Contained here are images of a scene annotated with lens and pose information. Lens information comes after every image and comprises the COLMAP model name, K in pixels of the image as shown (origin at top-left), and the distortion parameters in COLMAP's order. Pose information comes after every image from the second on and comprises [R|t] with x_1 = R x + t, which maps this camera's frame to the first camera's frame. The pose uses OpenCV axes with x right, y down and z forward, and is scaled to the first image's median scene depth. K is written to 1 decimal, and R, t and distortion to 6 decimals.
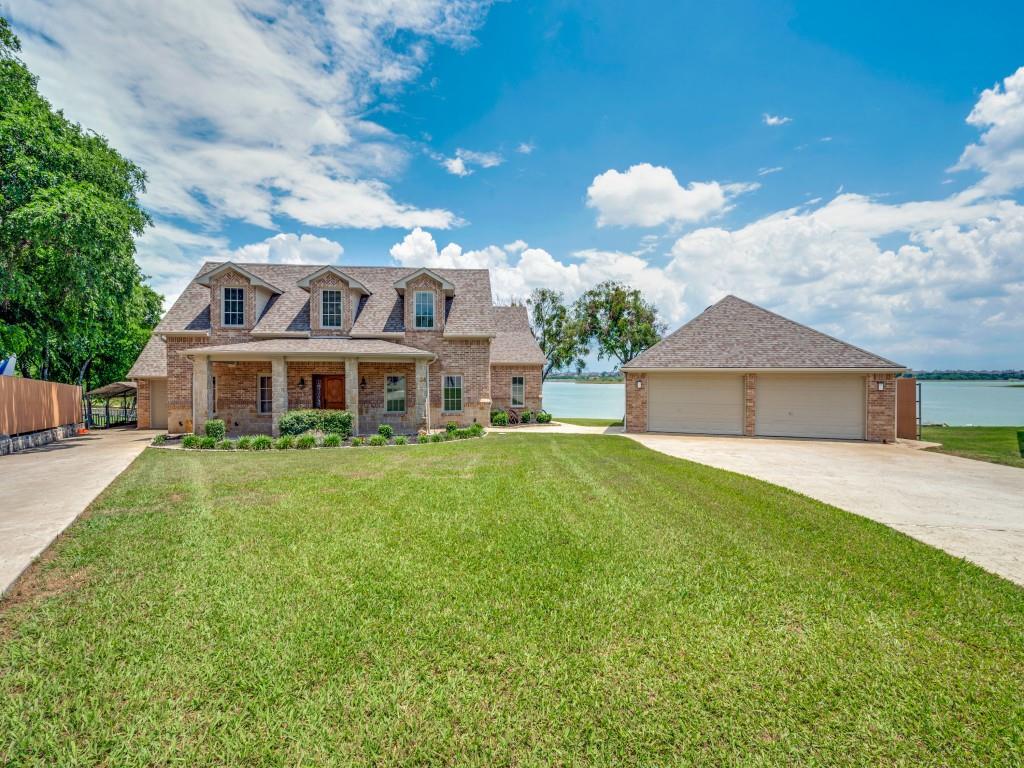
lens RADIAL K [[465.3, 0, 519.9], [0, 465.3, 383.9], [0, 0, 1]] dist [-0.000360, 0.000820]
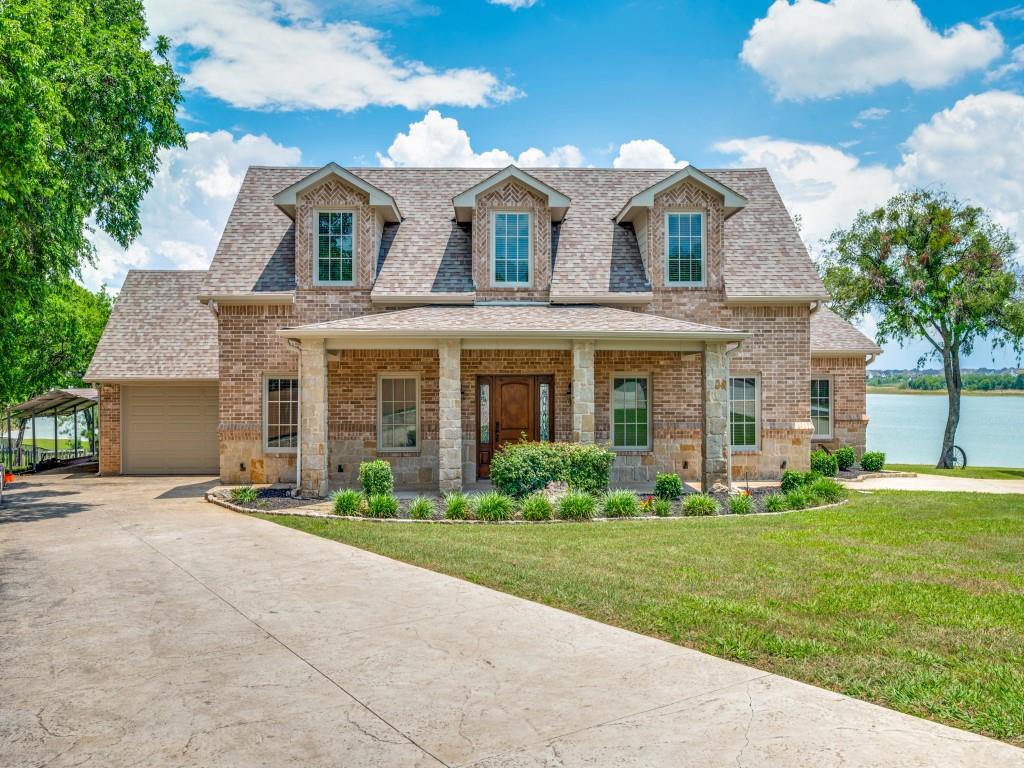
lens RADIAL K [[868.9, 0, 505.7], [0, 868.9, 381.6], [0, 0, 1]] dist [-0.017841, -0.017920]
pose [[0.994713, -0.000791, -0.102689, -0.301317], [-0.000517, 0.999919, -0.012711, -0.000039], [0.102690, 0.012697, 0.994632, 0.032852]]
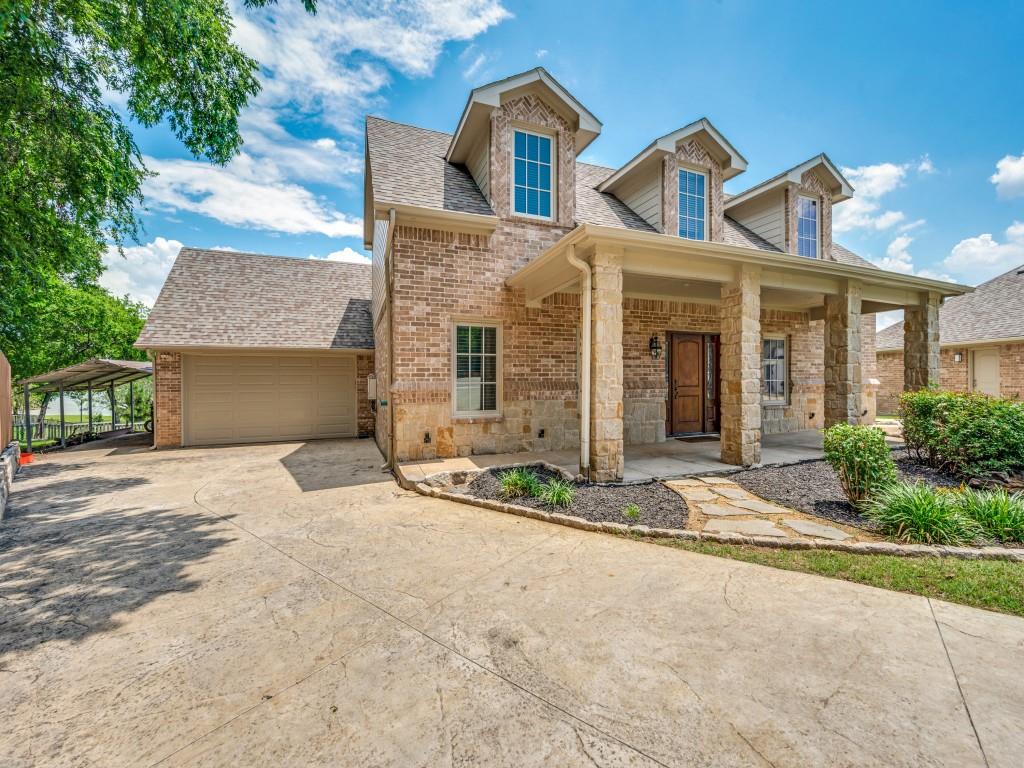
lens RADIAL K [[412.5, 0, 510.6], [0, 412.5, 380.6], [0, 0, 1]] dist [-0.007512, 0.000447]
pose [[0.971605, -0.004565, 0.236564, -0.691220], [0.006578, 0.999949, -0.007721, 0.035652], [-0.236517, 0.009058, 0.971585, 0.581269]]
